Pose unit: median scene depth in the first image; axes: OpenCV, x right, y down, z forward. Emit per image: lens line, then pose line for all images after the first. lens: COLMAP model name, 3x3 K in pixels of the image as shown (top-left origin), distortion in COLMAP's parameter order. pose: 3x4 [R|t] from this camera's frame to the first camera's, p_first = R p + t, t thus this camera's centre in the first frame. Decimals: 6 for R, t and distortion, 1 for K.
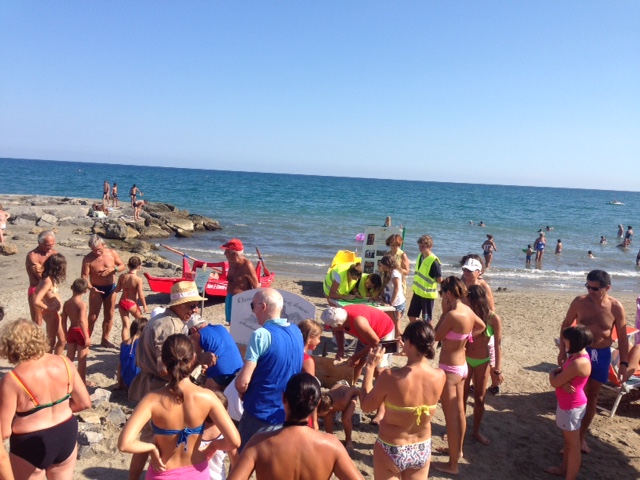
lens RADIAL K [[603.8, 0, 320.0], [0, 603.8, 240.0], [0, 0, 1]] dist [0.006059, 0.015046]
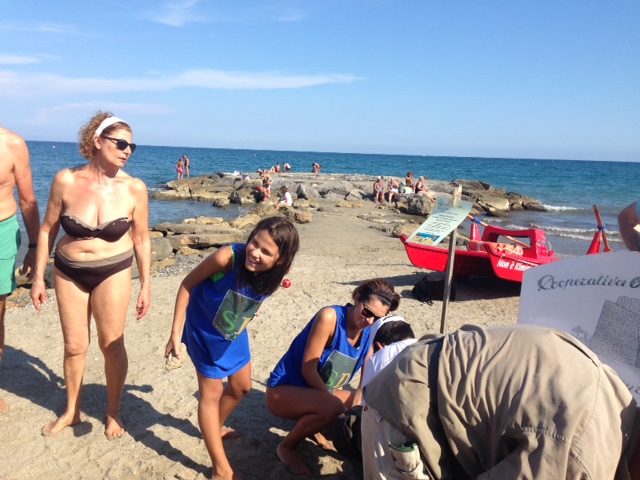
lens RADIAL K [[603.8, 0, 320.0], [0, 603.8, 240.0], [0, 0, 1]] dist [0.006059, 0.015046]
pose [[0.864918, 0.063650, -0.497862, -0.017181], [-0.057557, 0.997961, 0.027595, 0.017534], [0.498603, 0.004788, 0.866817, 0.150343]]
